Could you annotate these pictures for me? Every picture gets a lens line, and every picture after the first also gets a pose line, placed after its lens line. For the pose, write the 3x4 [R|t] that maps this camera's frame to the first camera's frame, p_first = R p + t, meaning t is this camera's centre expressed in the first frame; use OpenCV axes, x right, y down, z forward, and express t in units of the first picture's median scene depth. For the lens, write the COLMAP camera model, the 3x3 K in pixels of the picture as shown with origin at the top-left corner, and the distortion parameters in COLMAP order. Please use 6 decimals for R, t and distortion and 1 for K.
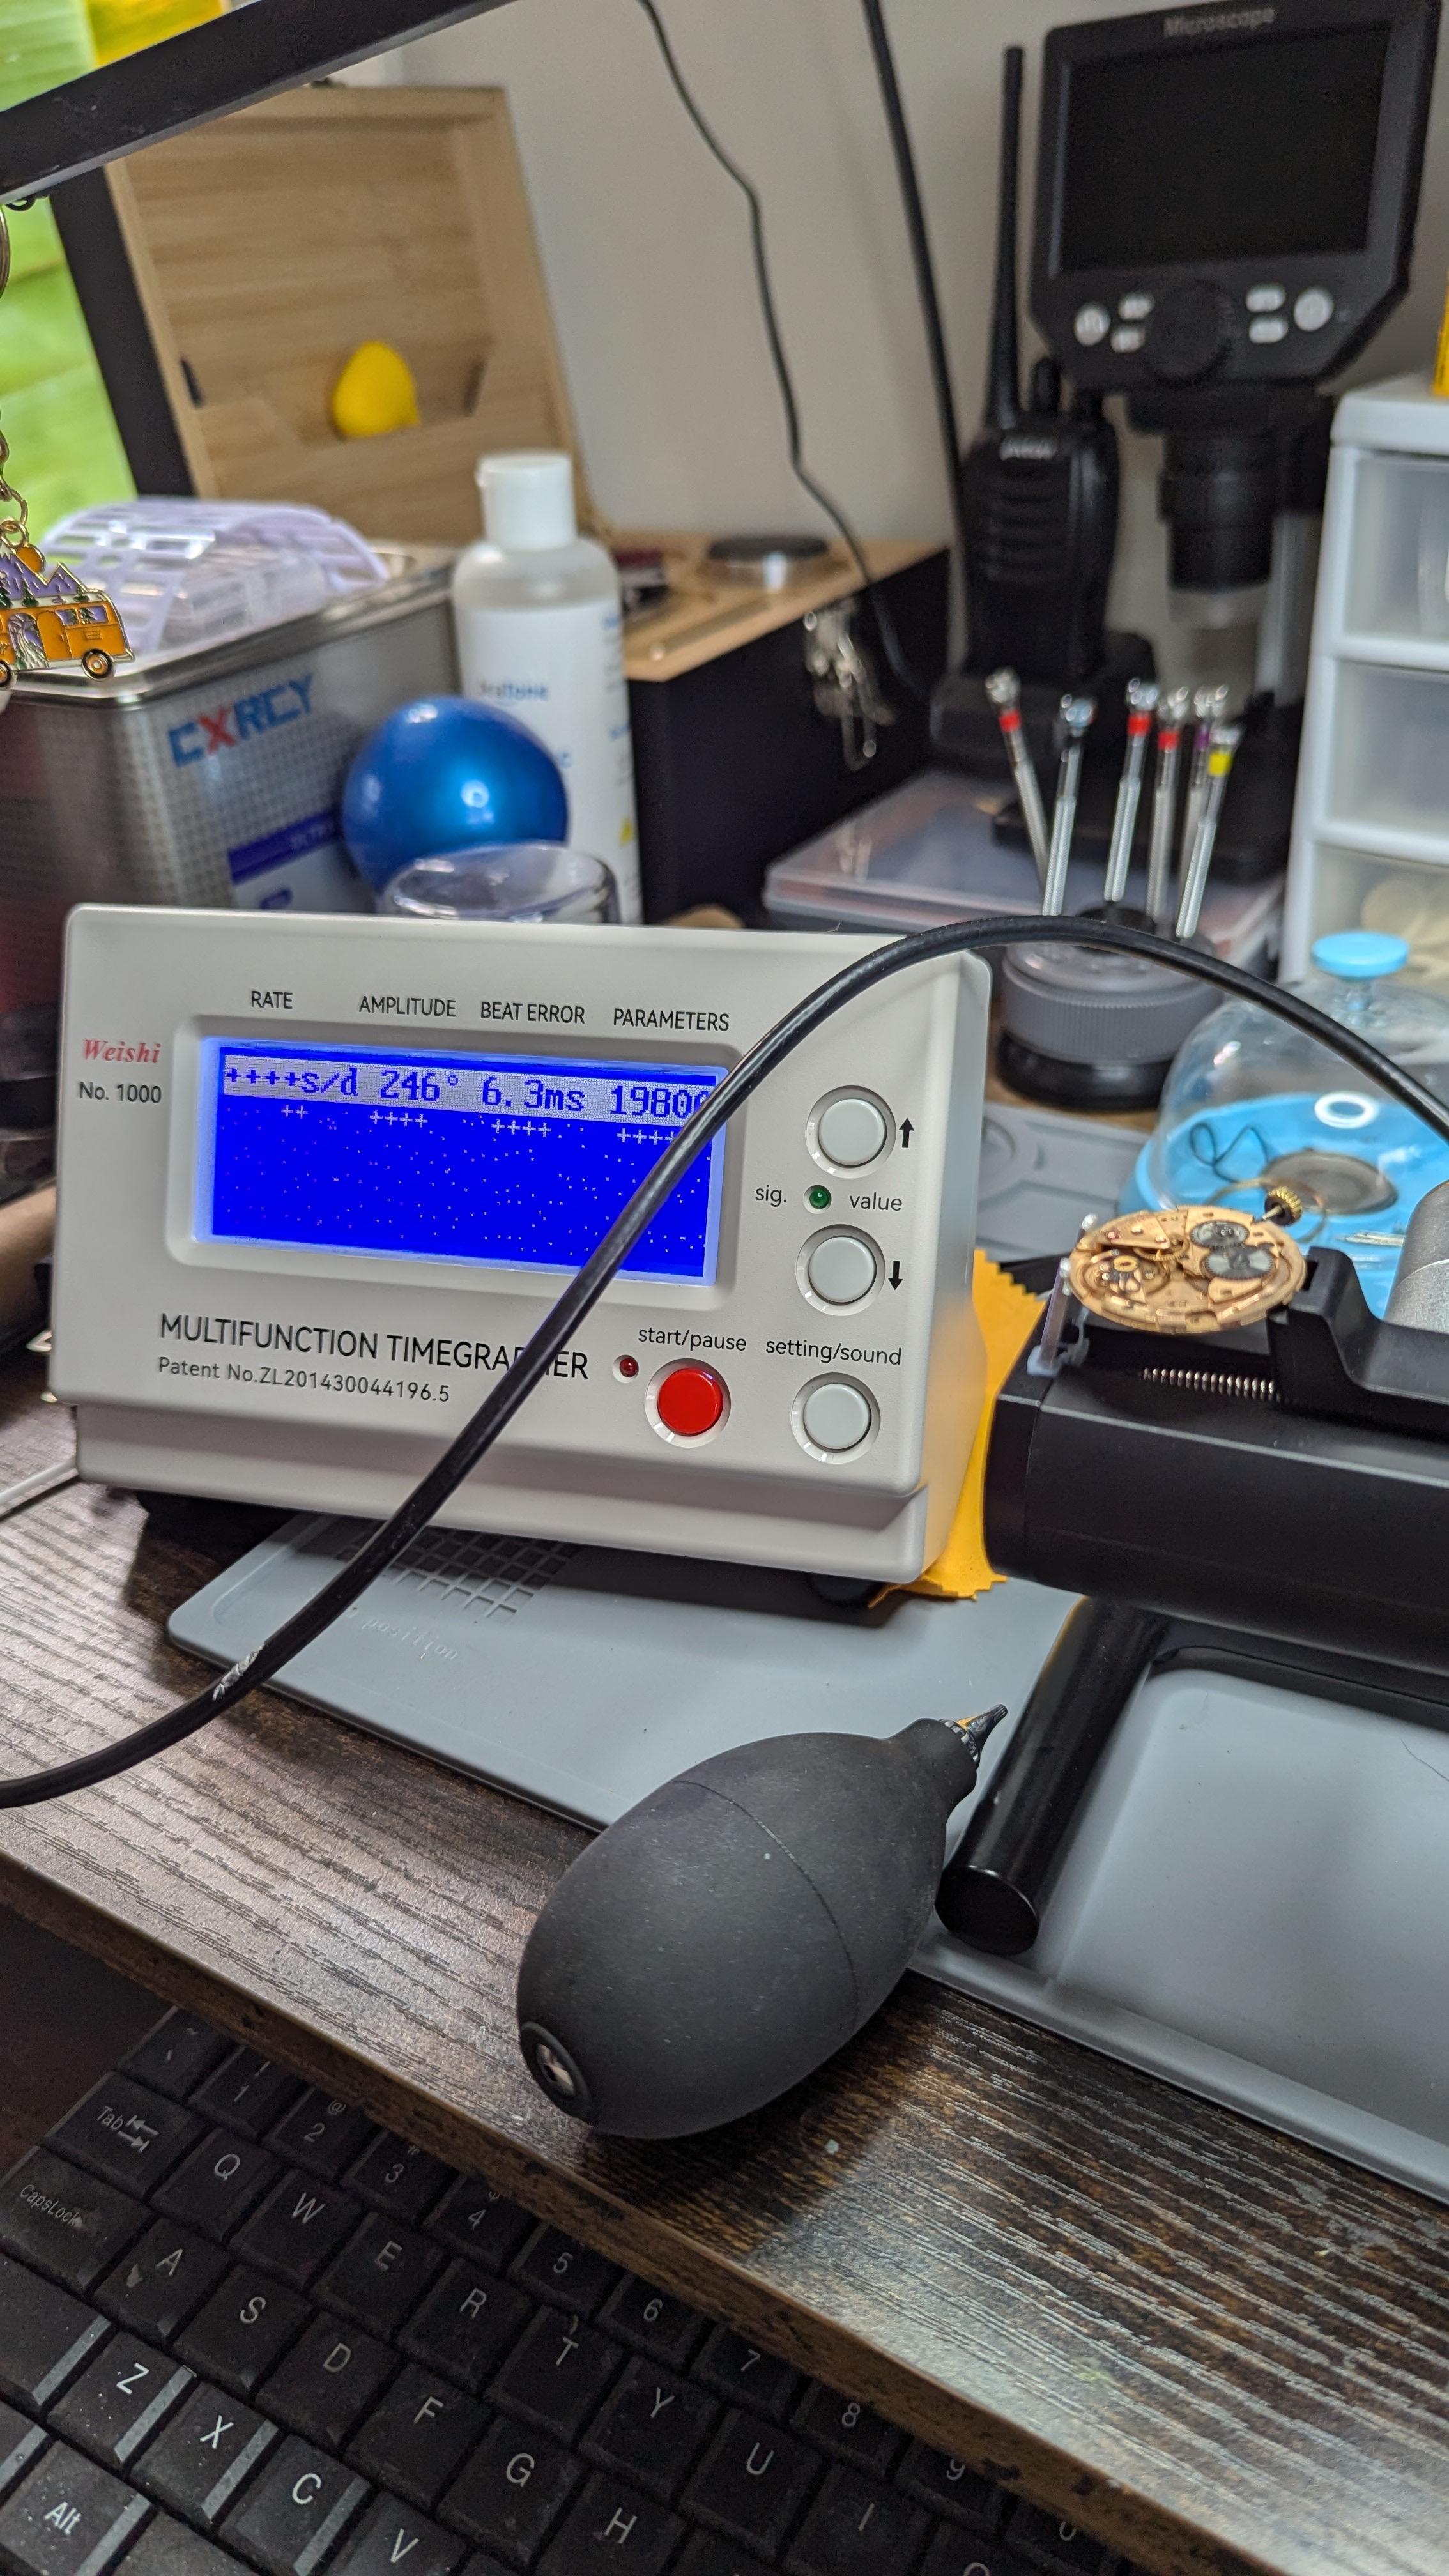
lens RADIAL K [[1815.2, 0, 768.6], [0, 1815.2, 1281.2], [0, 0, 1]] dist [0.031027, -0.046148]
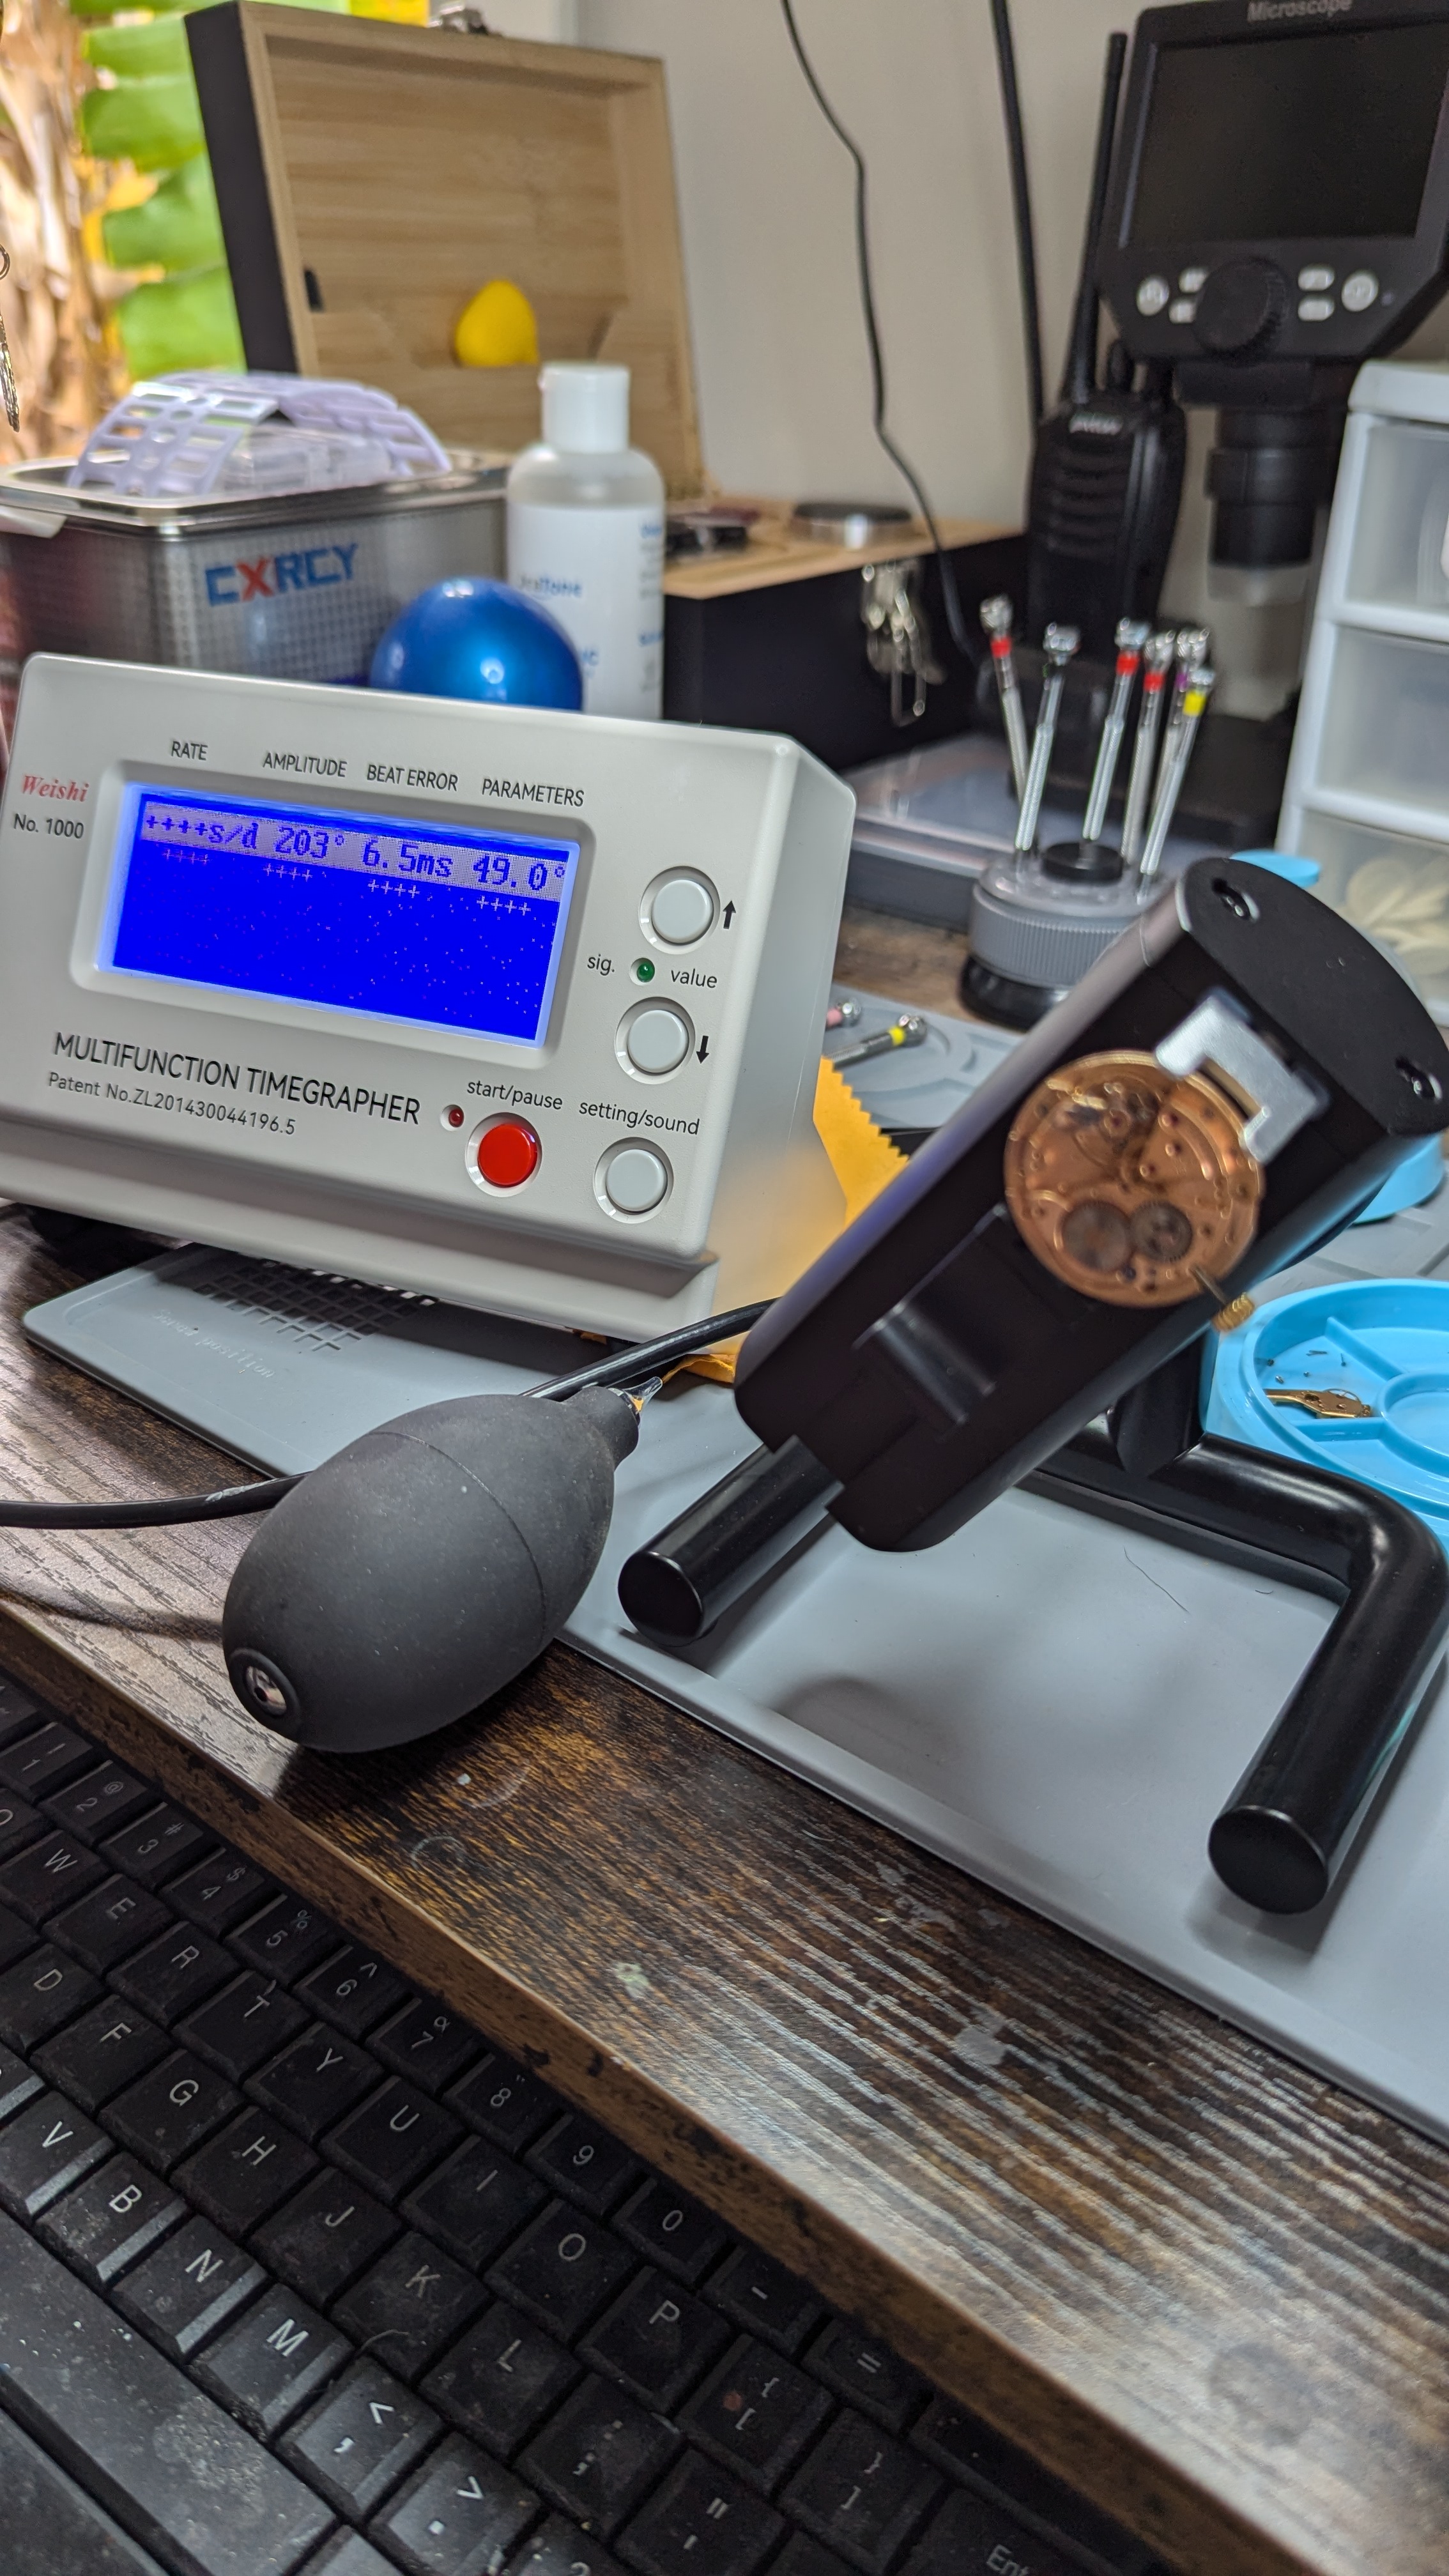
lens RADIAL K [[1816.2, 0, 758.5], [0, 1816.2, 1293.4], [0, 0, 1]] dist [0.006273, 0.000383]
pose [[0.988678, 0.128147, -0.078072, 0.186242], [-0.130098, 0.991291, -0.020428, 0.142645], [0.074774, 0.030354, 0.996738, -0.040364]]
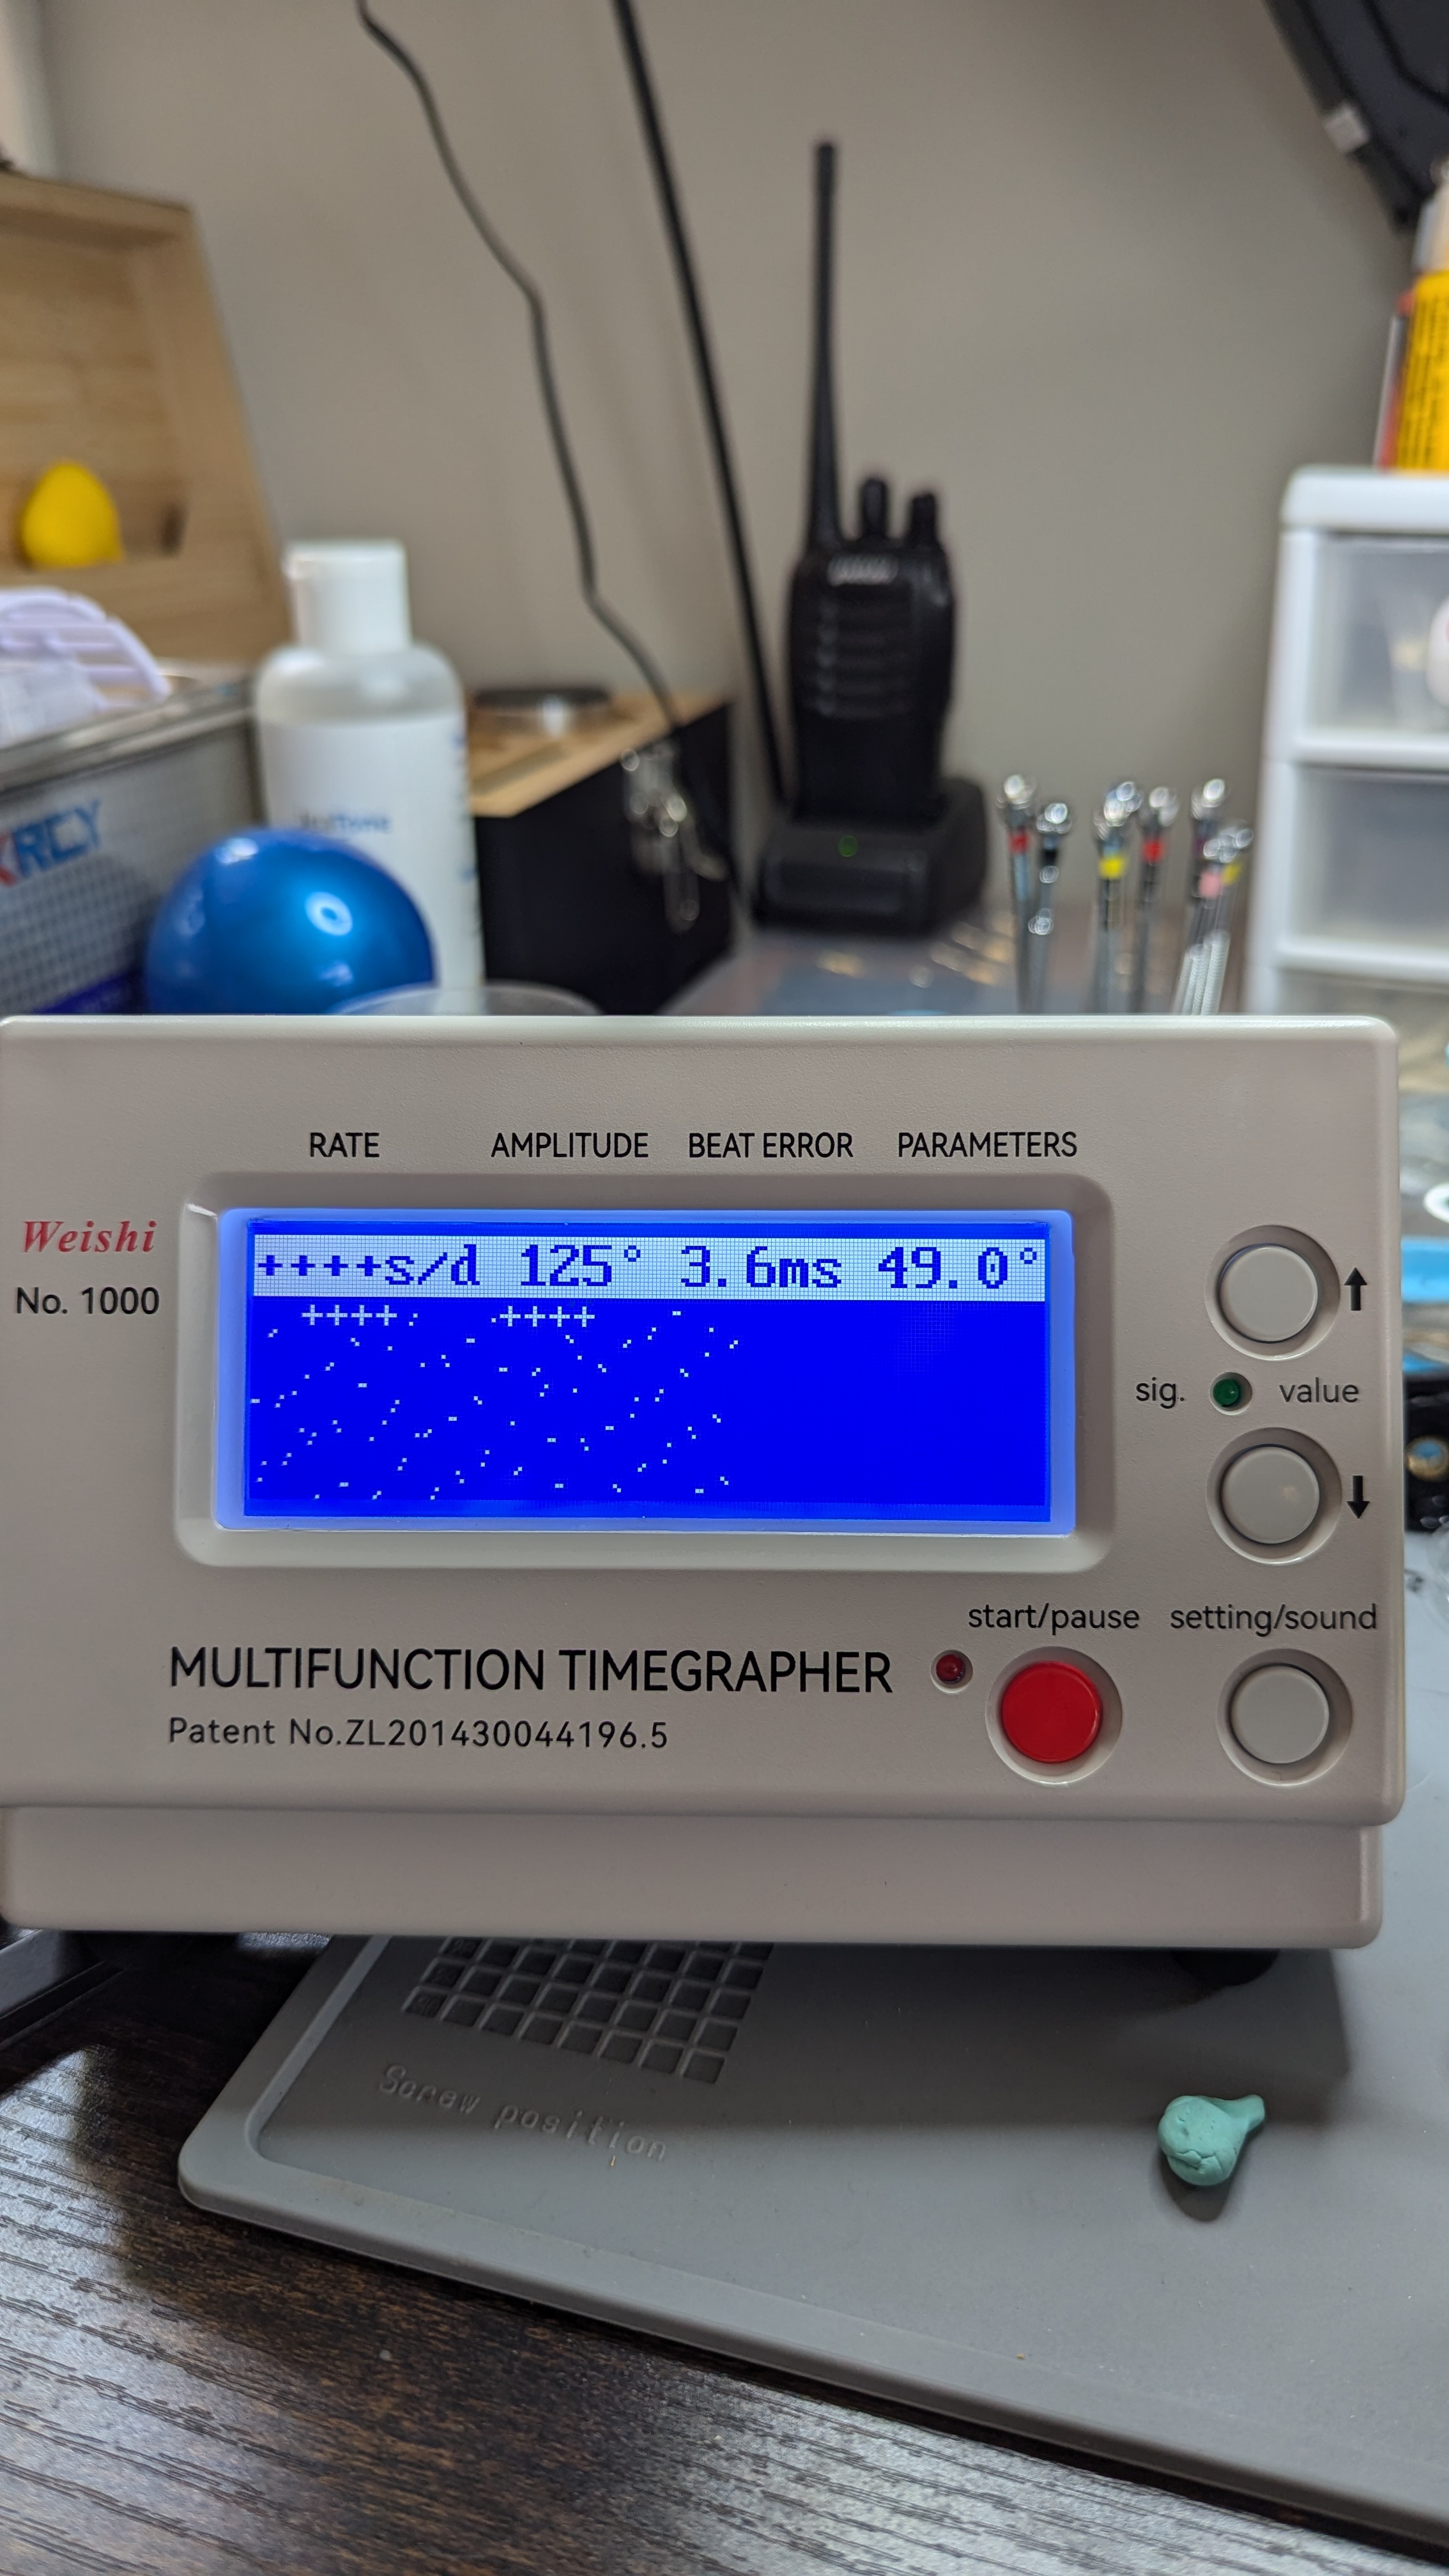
lens RADIAL K [[1858.2, 0, 700.3], [0, 1858.2, 1273.6], [0, 0, 1]] dist [0.001003, -0.004783]
pose [[0.976275, -0.048194, 0.211101, -0.290451], [0.075335, 0.989608, -0.122476, -0.017849], [-0.203004, 0.135474, 0.969761, 0.331645]]
